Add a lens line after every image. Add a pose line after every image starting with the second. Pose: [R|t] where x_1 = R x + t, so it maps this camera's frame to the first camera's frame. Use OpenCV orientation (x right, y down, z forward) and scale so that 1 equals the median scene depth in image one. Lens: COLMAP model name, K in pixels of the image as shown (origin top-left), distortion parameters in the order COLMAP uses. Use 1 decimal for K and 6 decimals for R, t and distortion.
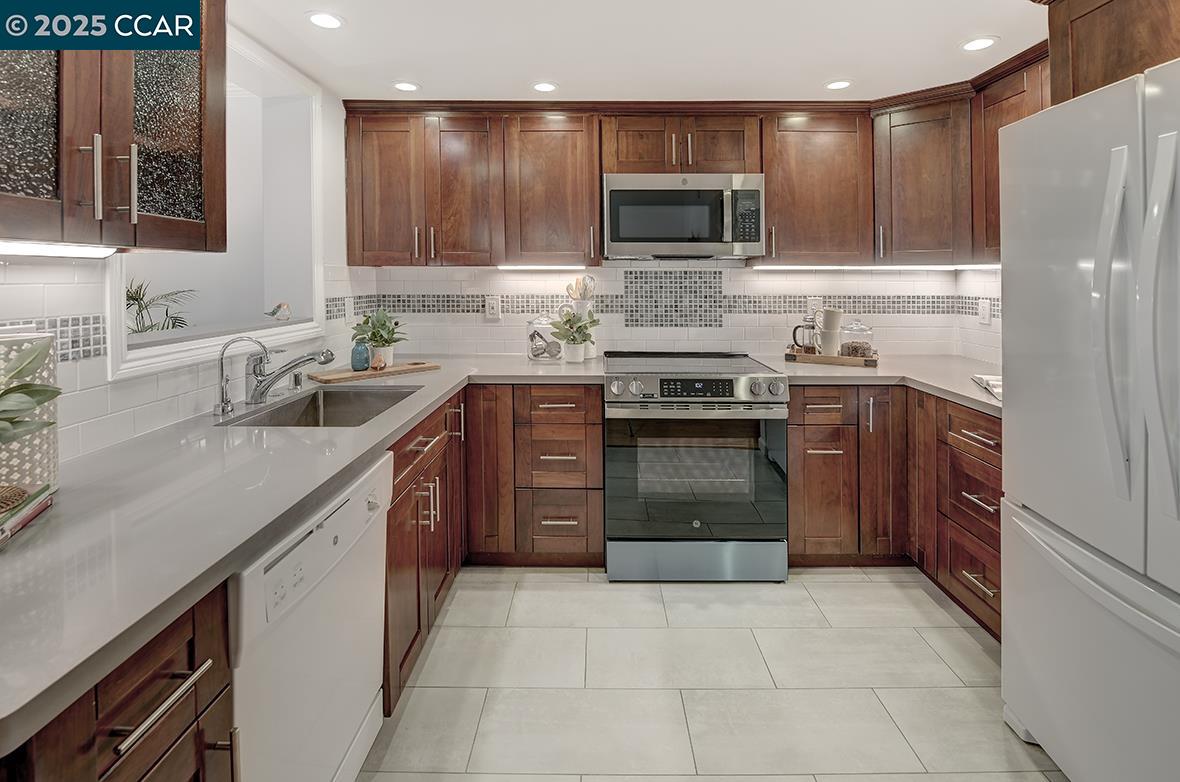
lens RADIAL K [[536.2, 0, 605.9], [0, 536.2, 331.6], [0, 0, 1]] dist [-0.011651, -0.003272]
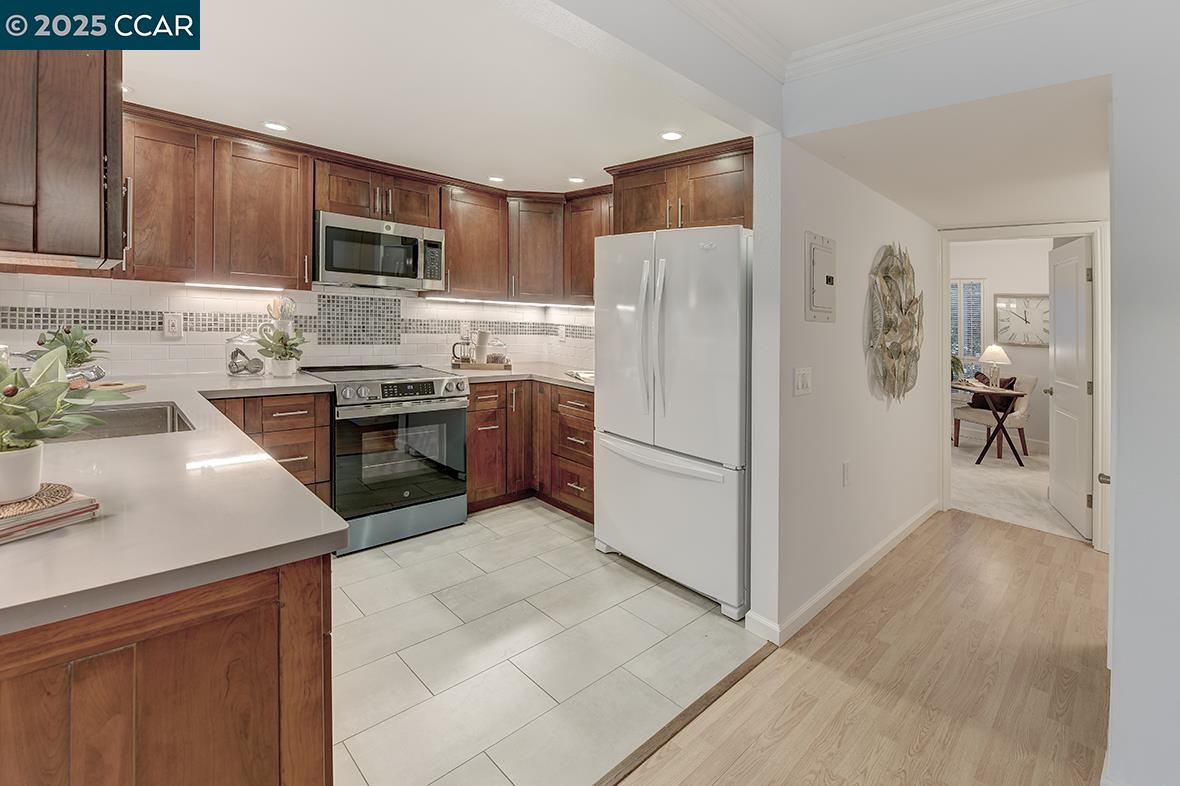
lens RADIAL K [[536.2, 0, 589.6], [0, 536.2, 392.0], [0, 0, 1]] dist [-0.011651, -0.003272]
pose [[0.710676, -0.067102, 0.700312, -0.417439], [0.018217, 0.996862, 0.077031, 0.017229], [-0.703284, -0.041986, 0.709668, -0.240883]]
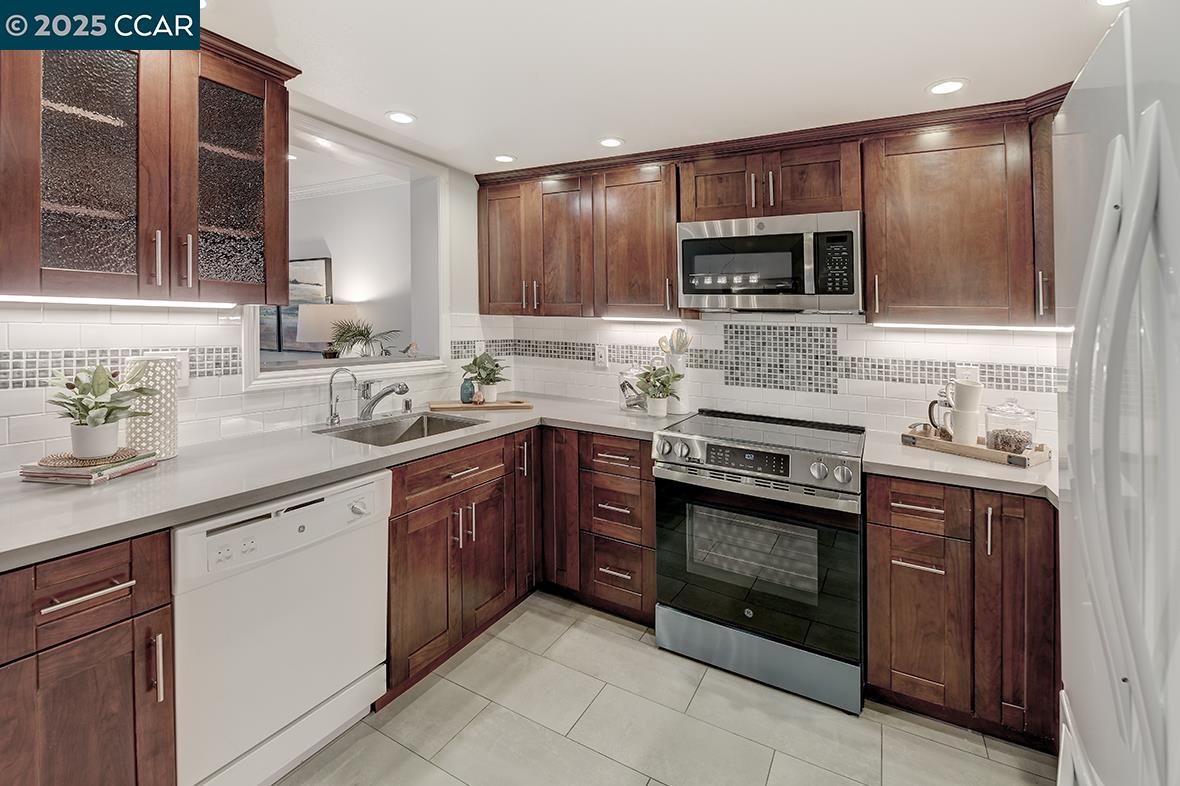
lens RADIAL K [[536.2, 0, 613.7], [0, 536.2, 376.4], [0, 0, 1]] dist [-0.011651, -0.003272]
pose [[0.873226, 0.071987, -0.481969, 0.373141], [-0.074502, 0.997123, 0.013948, -0.025700], [0.481587, 0.023728, 0.876077, 0.110595]]
